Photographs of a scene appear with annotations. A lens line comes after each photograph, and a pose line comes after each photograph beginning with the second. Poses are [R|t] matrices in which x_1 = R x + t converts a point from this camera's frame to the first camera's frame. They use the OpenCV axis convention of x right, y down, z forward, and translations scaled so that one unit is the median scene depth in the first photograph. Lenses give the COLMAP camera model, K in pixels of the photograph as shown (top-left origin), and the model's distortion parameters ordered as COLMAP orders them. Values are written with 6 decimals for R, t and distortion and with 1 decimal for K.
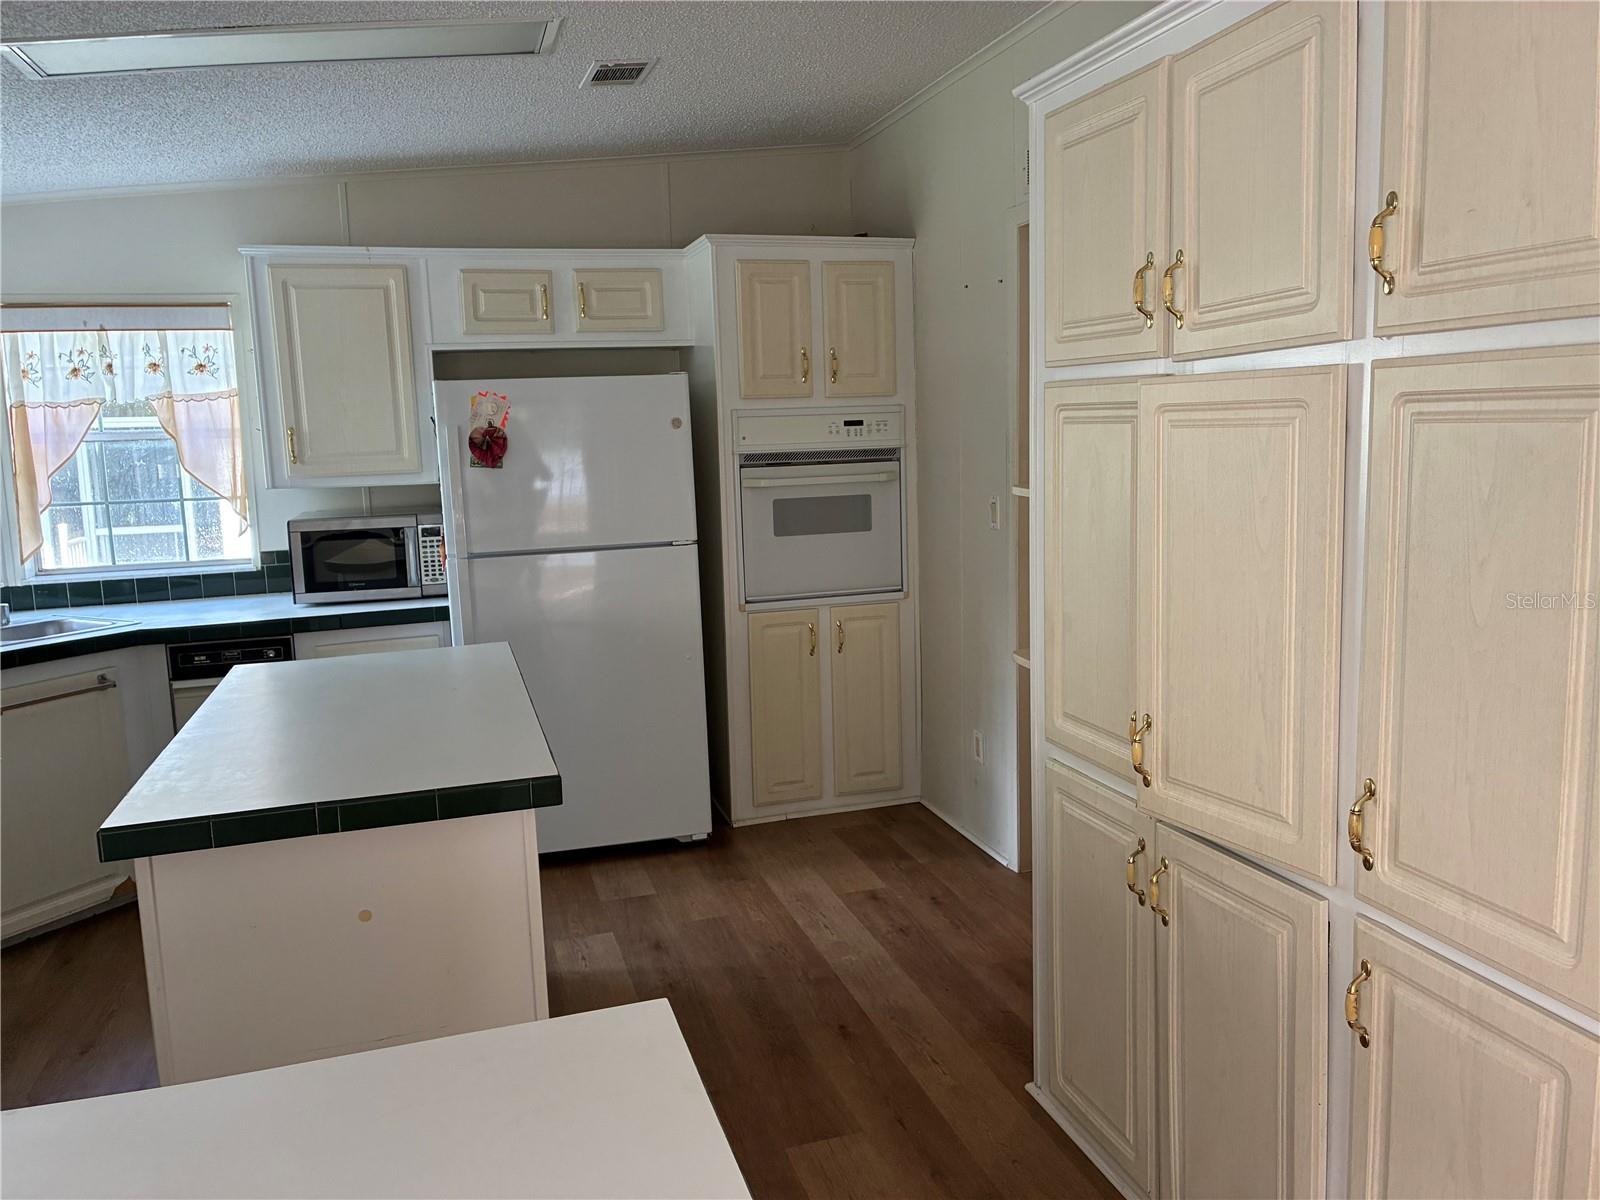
lens RADIAL K [[1225.8, 0, 799.4], [0, 1225.8, 579.0], [0, 0, 1]] dist [0.029251, 0.001860]
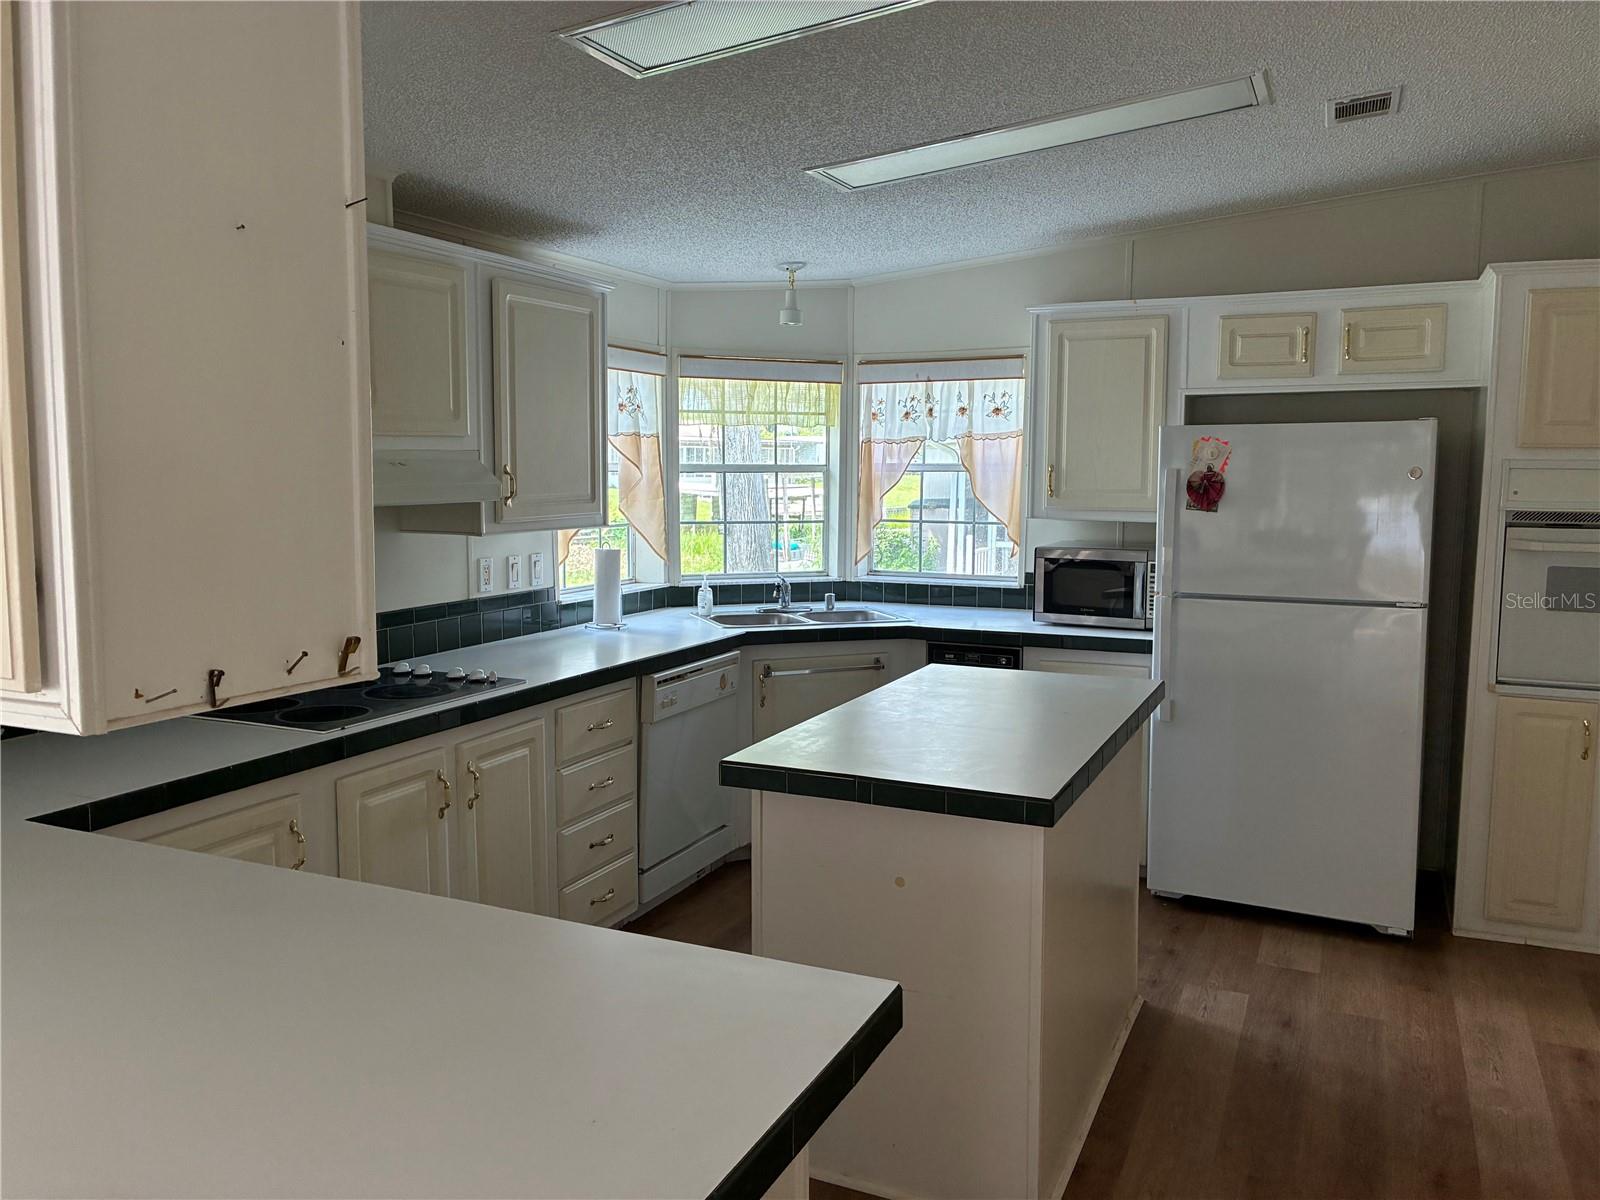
lens RADIAL K [[1215.2, 0, 791.8], [0, 1215.2, 592.4], [0, 0, 1]] dist [0.056883, -0.084956]
pose [[0.742890, 0.106171, -0.660940, 0.156612], [-0.115420, 0.992871, 0.029761, -0.013079], [0.659388, 0.054176, 0.749848, 0.016675]]
